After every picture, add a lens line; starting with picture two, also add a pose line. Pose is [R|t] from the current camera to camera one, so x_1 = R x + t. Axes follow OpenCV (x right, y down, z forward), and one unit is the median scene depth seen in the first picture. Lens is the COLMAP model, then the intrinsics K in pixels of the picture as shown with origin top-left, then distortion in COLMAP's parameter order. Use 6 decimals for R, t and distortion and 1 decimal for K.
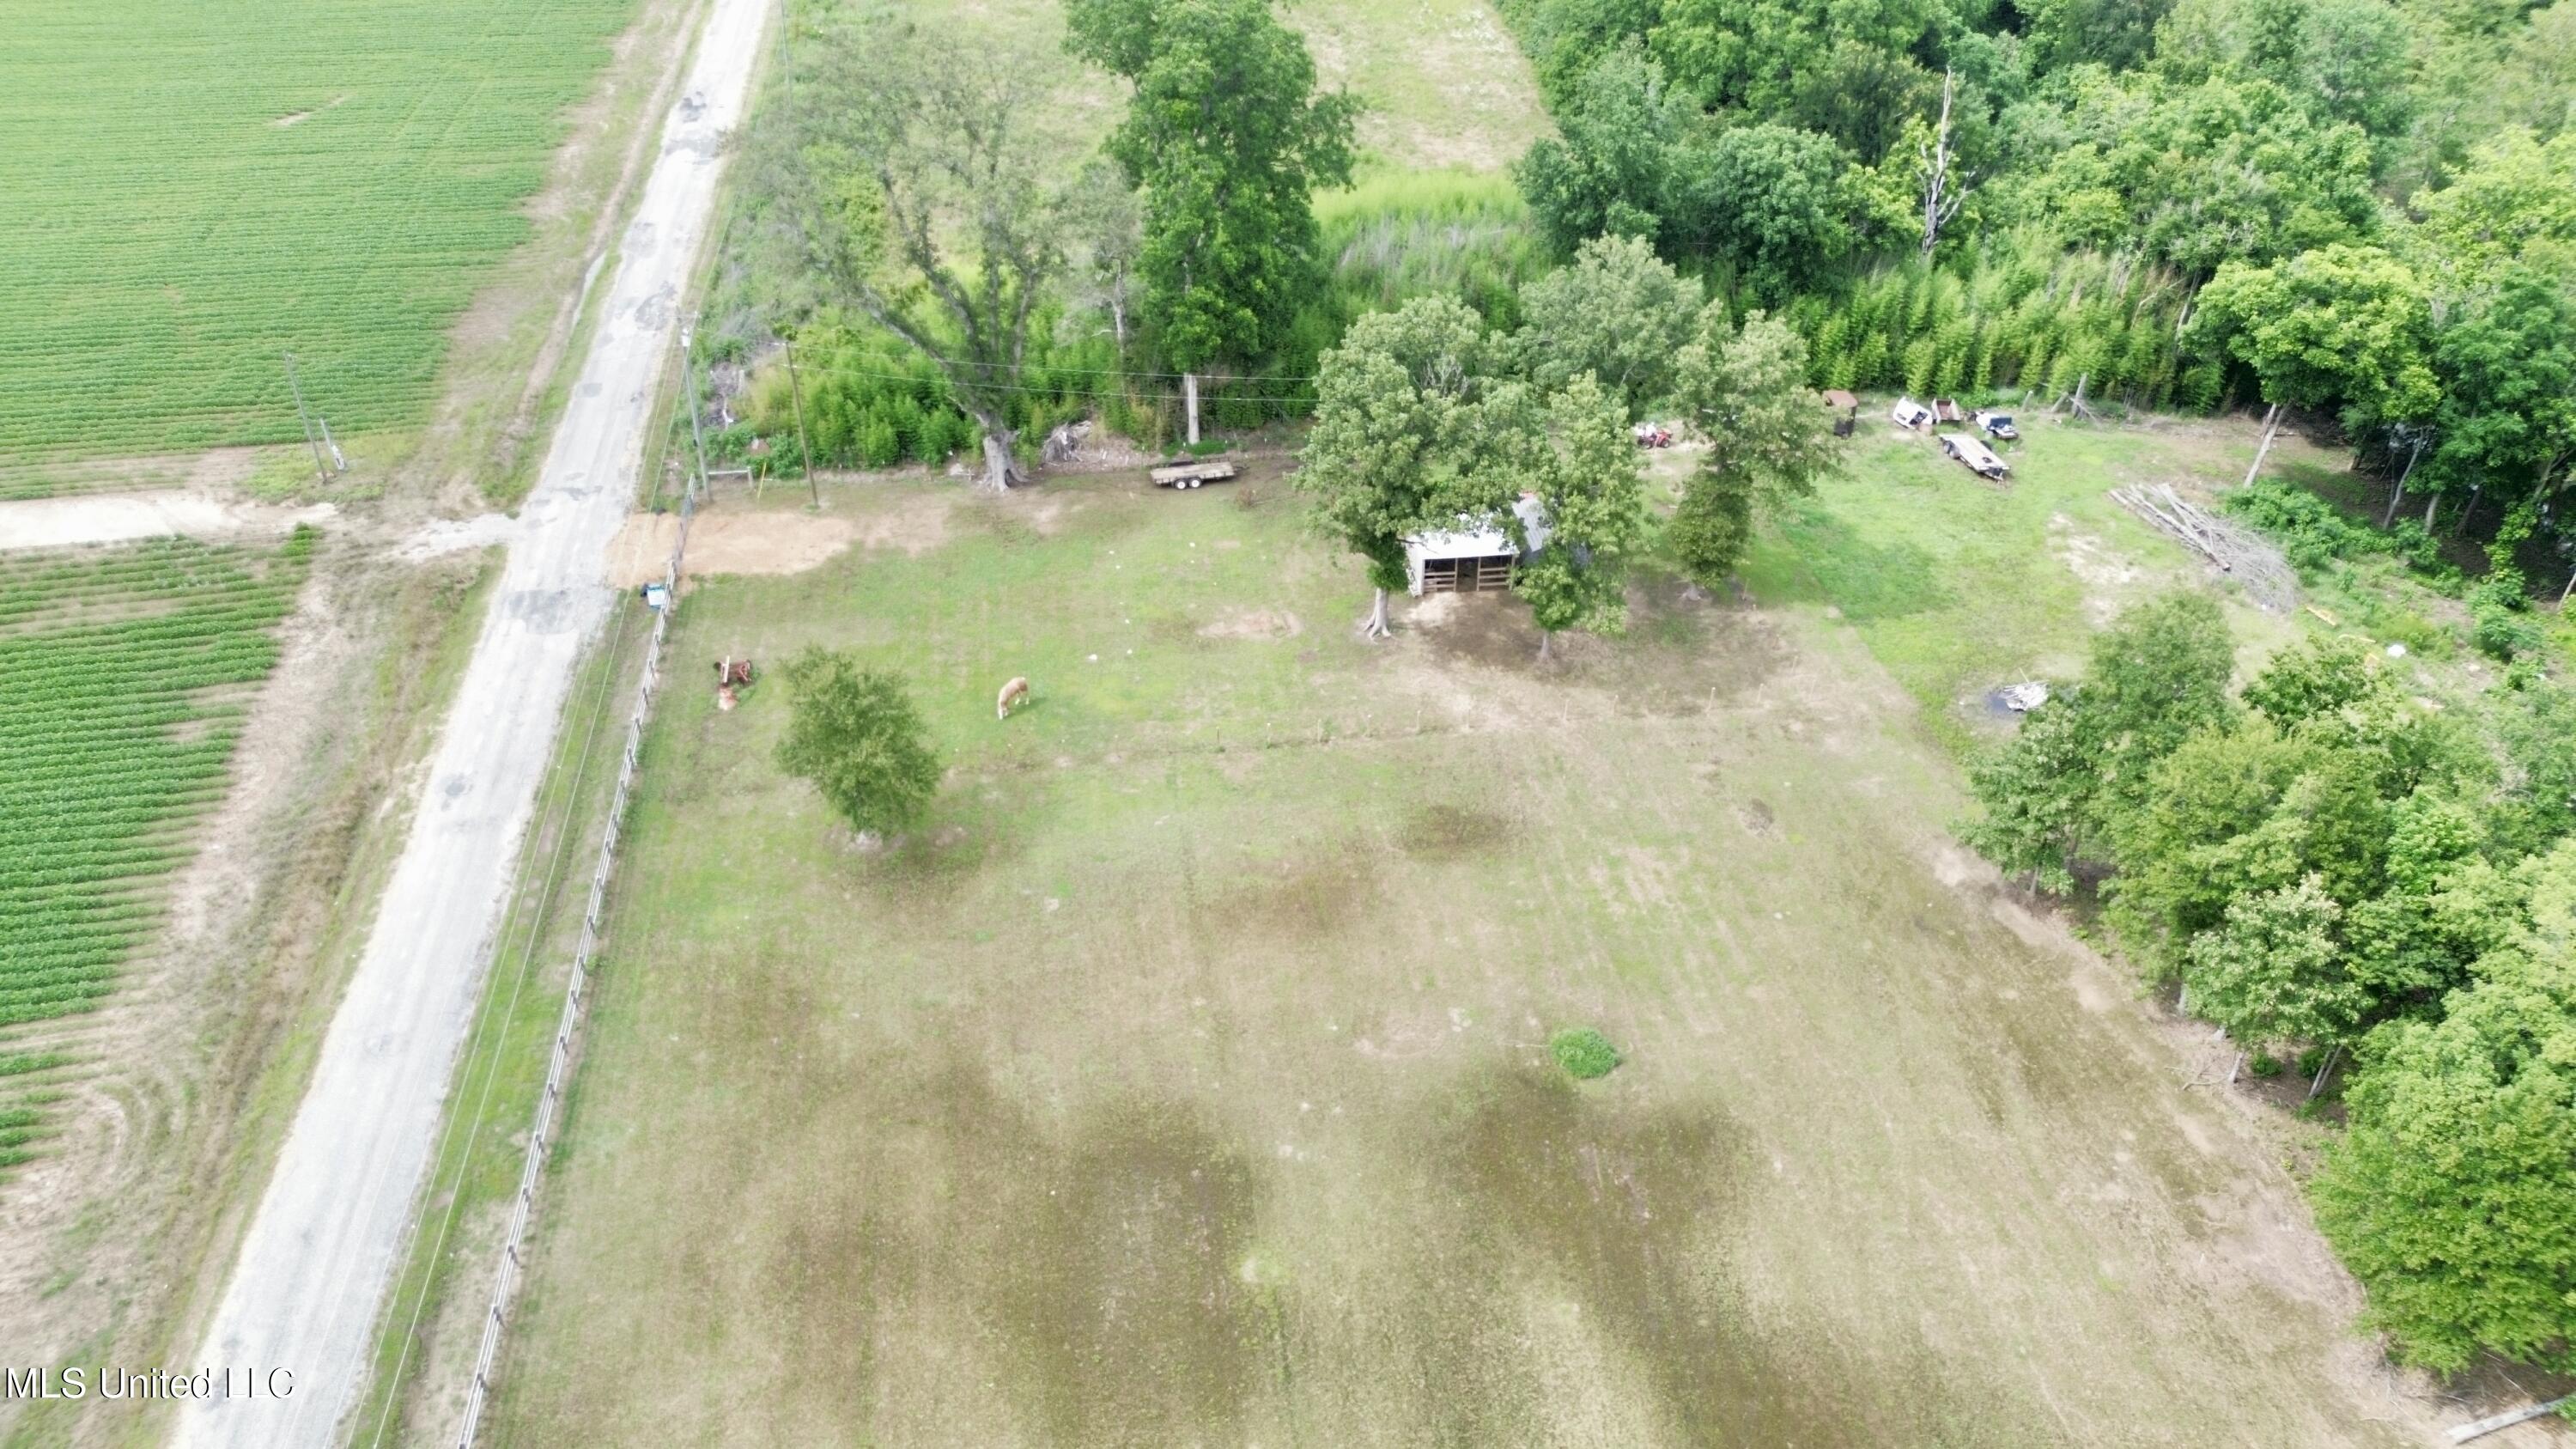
lens RADIAL K [[1830.1, 0, 1290.5], [0, 1830.1, 686.9], [0, 0, 1]] dist [0.066296, -0.062335]
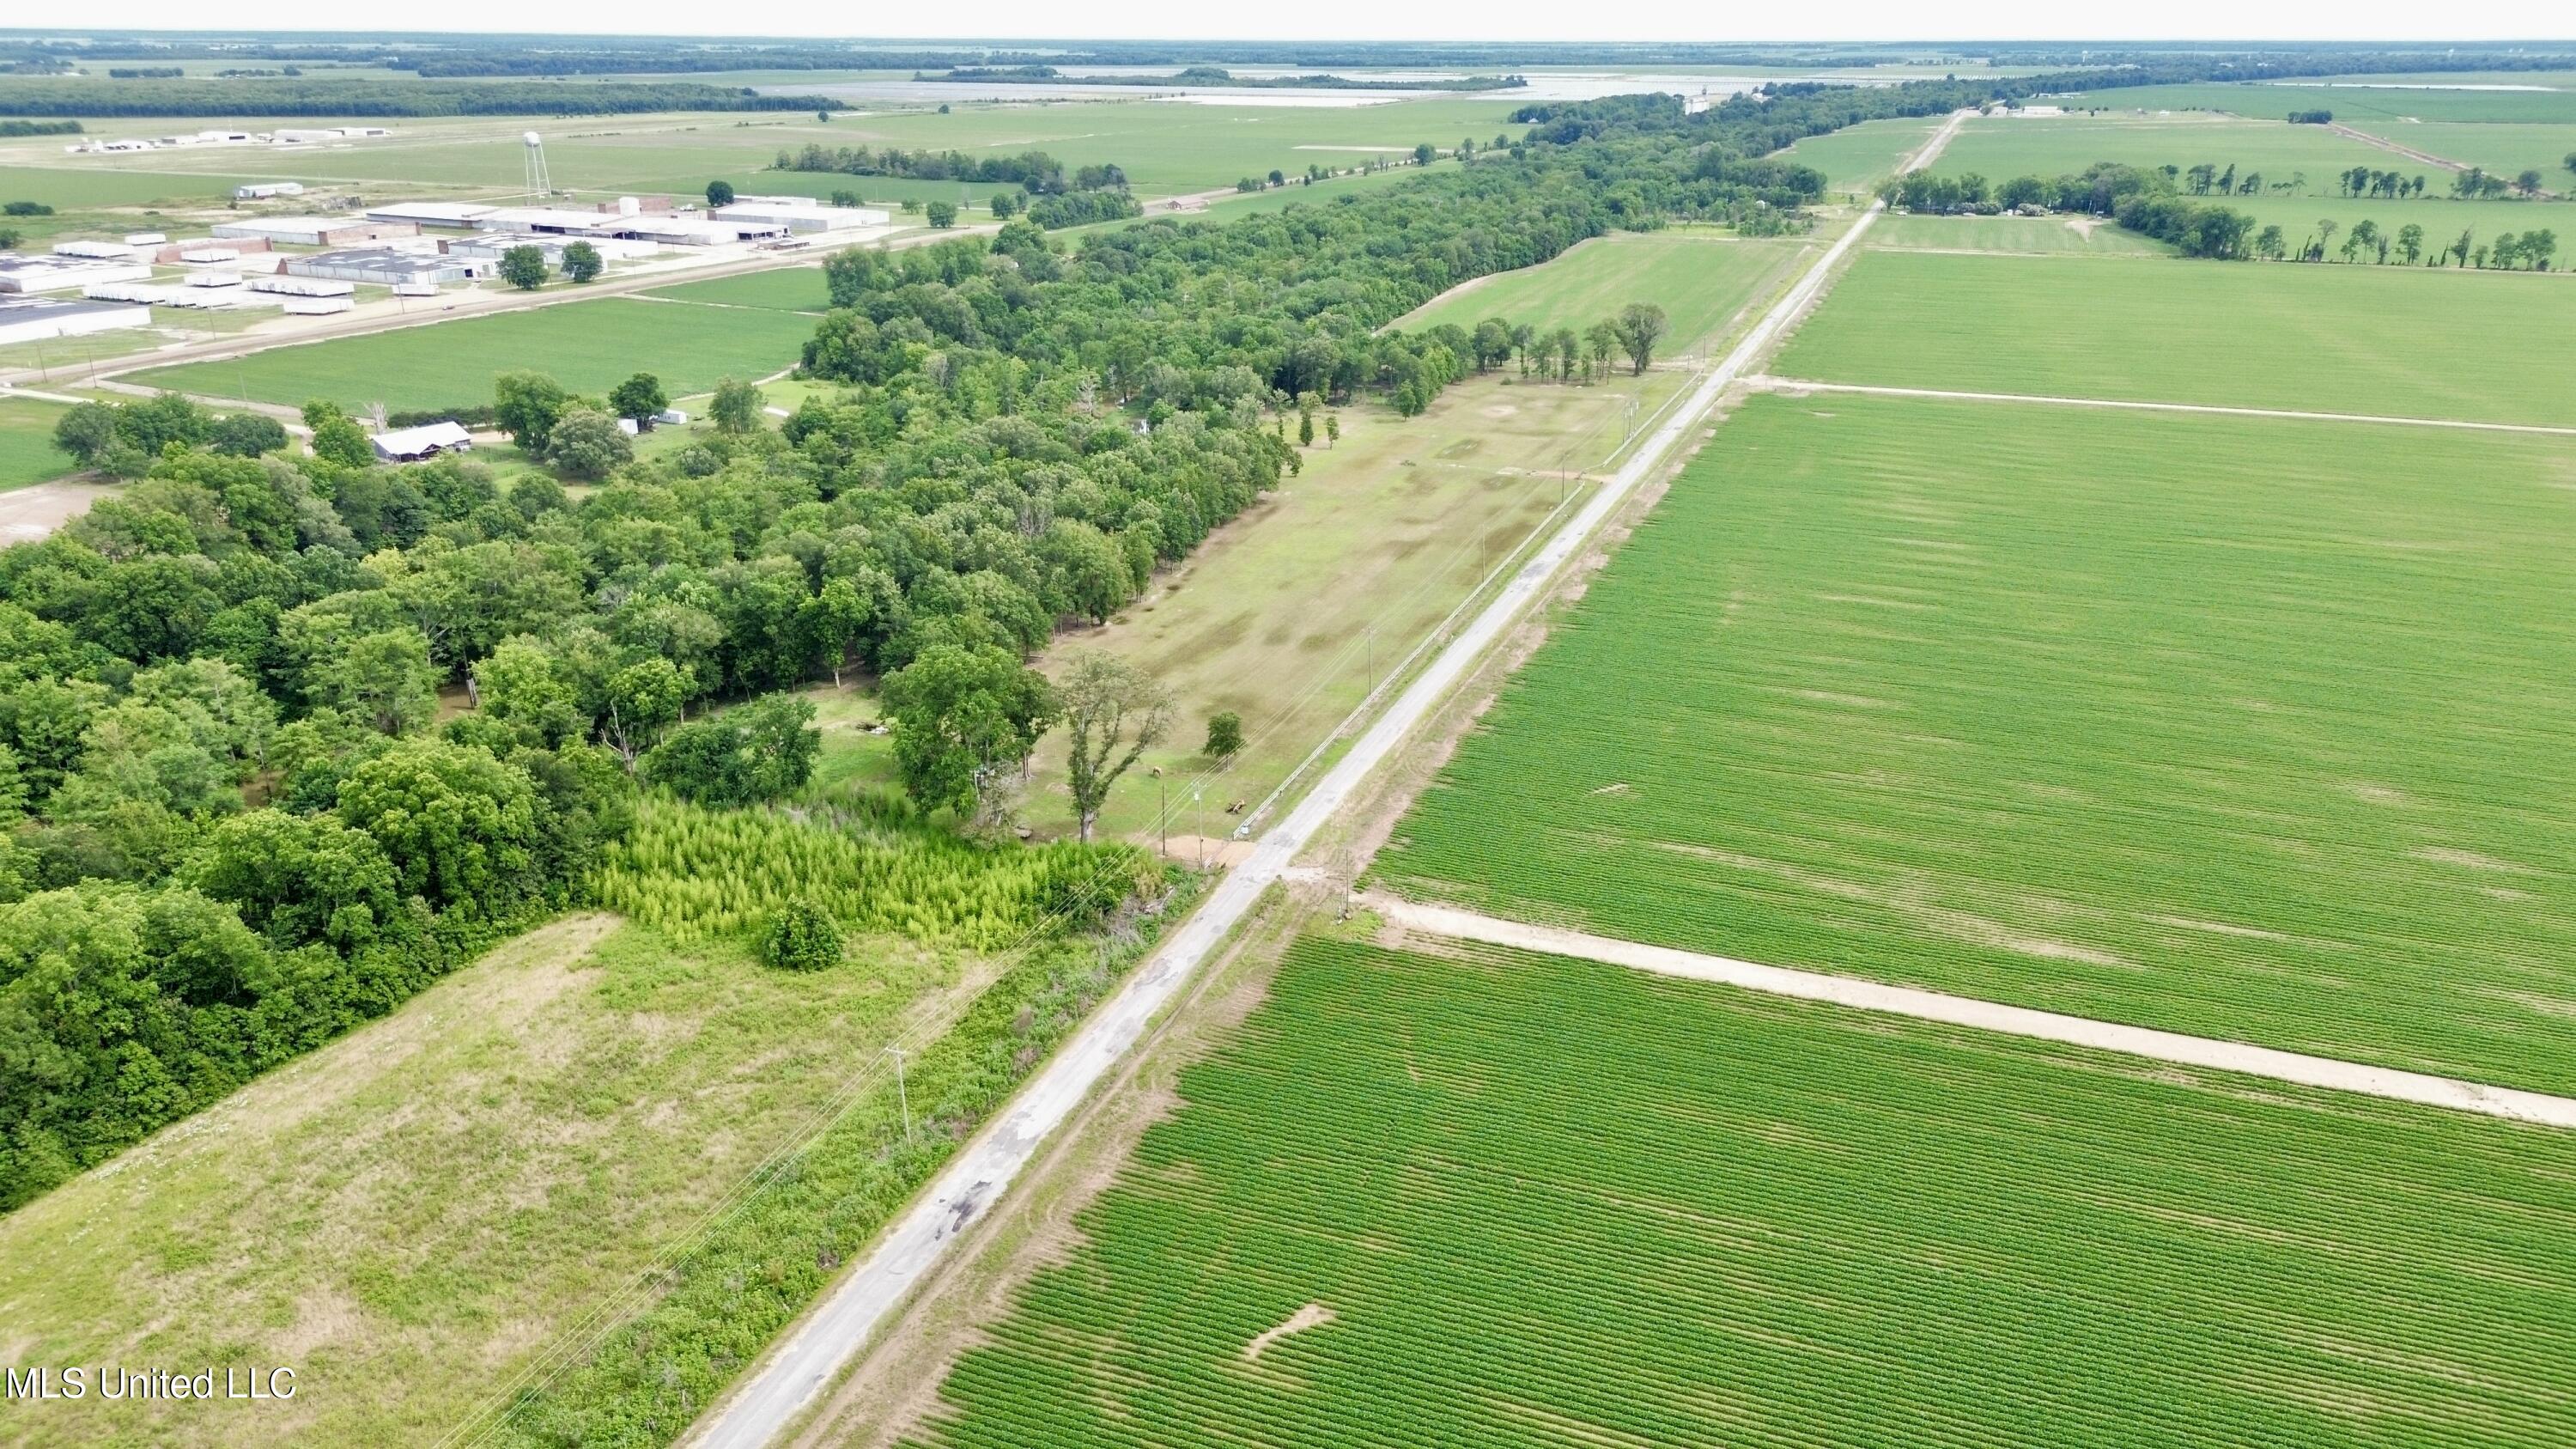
lens RADIAL K [[1820.0, 0, 1286.6], [0, 1820.0, 710.1], [0, 0, 1]] dist [0.078869, -0.080064]
pose [[-0.869302, -0.180302, 0.460223, -1.409168], [0.270823, 0.605149, 0.748632, -1.872403], [-0.413483, 0.775426, -0.477227, 1.887435]]
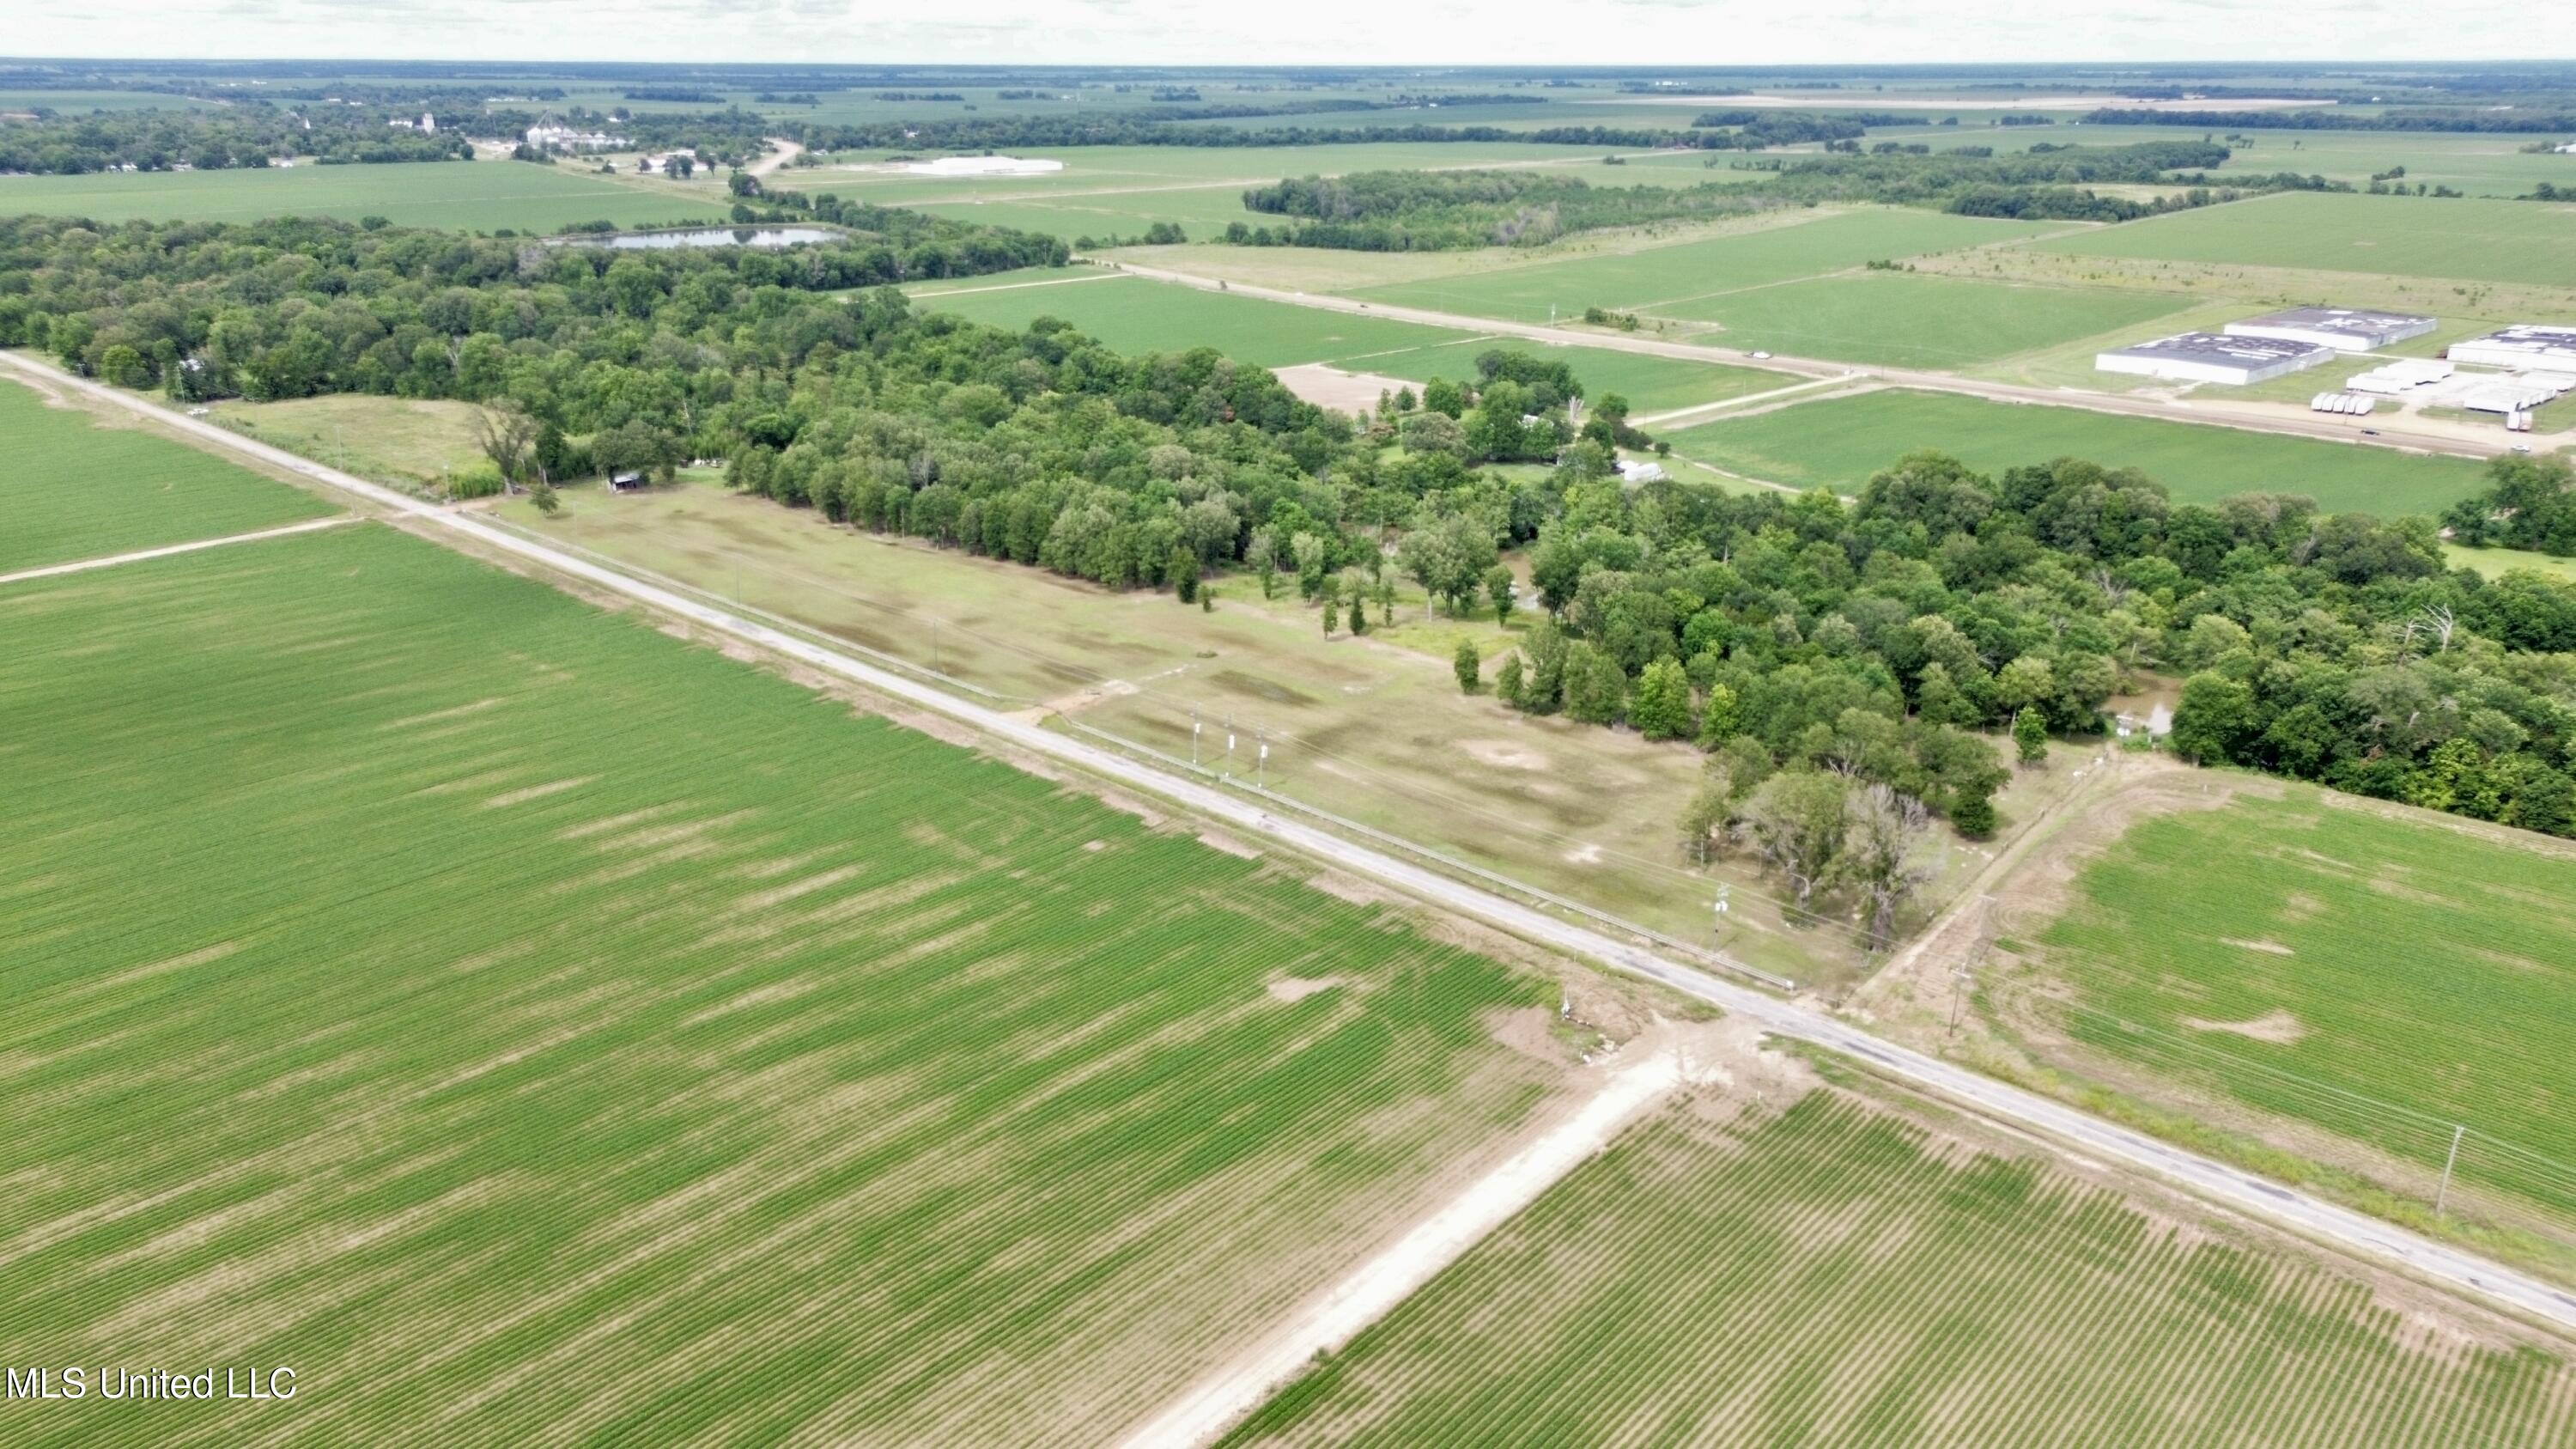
lens RADIAL K [[1820.0, 0, 1286.6], [0, 1820.0, 710.1], [0, 0, 1]] dist [0.078869, -0.080064]
pose [[0.780892, -0.214479, 0.586691, -1.500707], [0.355764, 0.924705, -0.135476, 1.751211], [-0.513459, 0.314516, 0.798398, -3.609269]]
